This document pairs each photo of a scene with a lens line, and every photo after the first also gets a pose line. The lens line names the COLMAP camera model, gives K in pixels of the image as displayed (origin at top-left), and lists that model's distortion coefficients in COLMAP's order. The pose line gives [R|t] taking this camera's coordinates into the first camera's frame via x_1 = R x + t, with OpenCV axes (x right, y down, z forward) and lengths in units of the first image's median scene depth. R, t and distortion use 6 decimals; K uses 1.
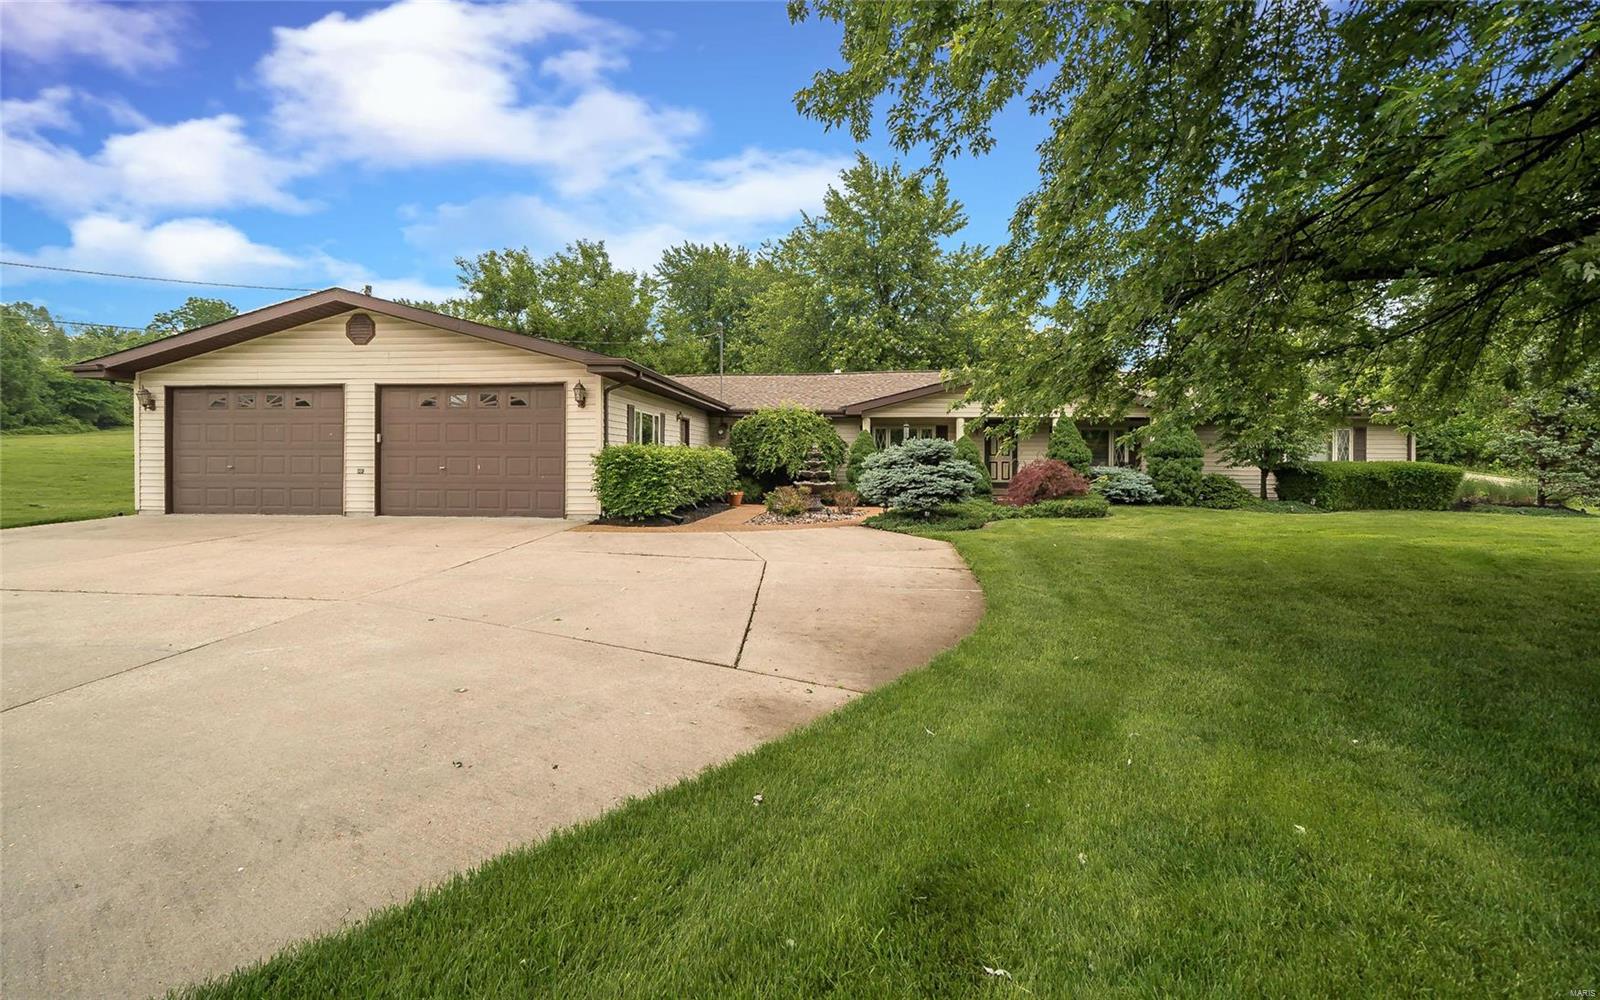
lens RADIAL K [[721.4, 0, 796.3], [0, 721.4, 493.9], [0, 0, 1]] dist [-0.014060, 0.000643]
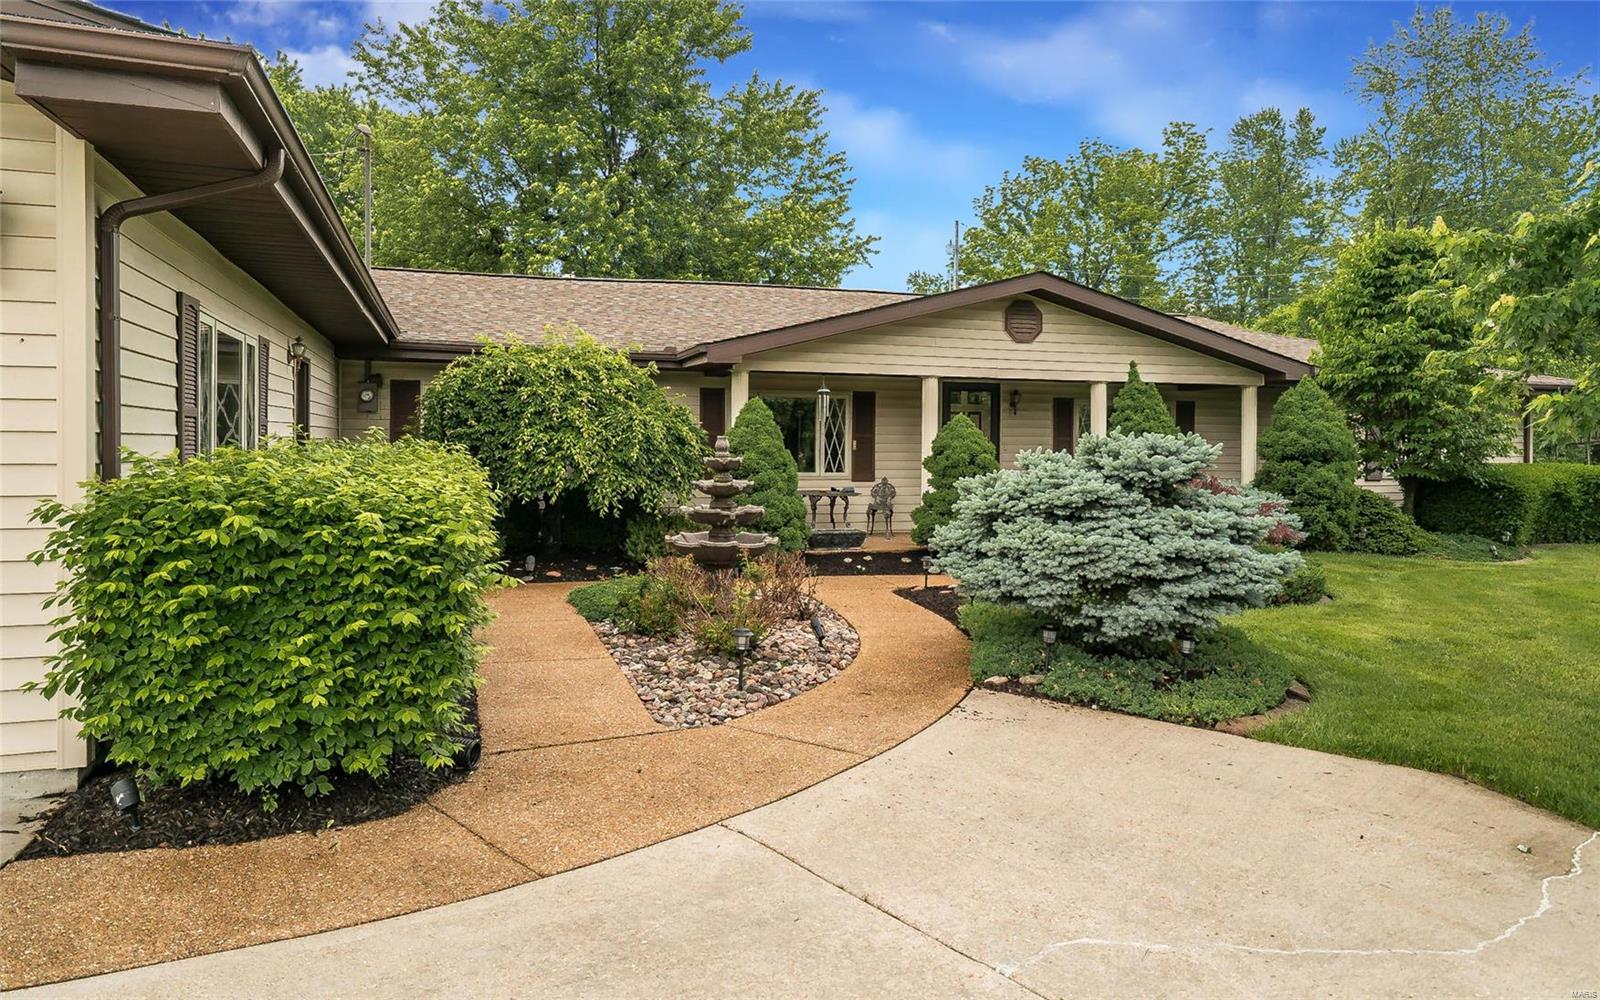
lens RADIAL K [[1040.8, 0, 805.8], [0, 1040.8, 473.8], [0, 0, 1]] dist [0.002617, 0.000478]
pose [[0.914433, -0.009902, 0.404616, -0.156399], [0.014611, 0.999857, -0.008550, -0.044383], [-0.404473, 0.013730, 0.914447, 0.487002]]
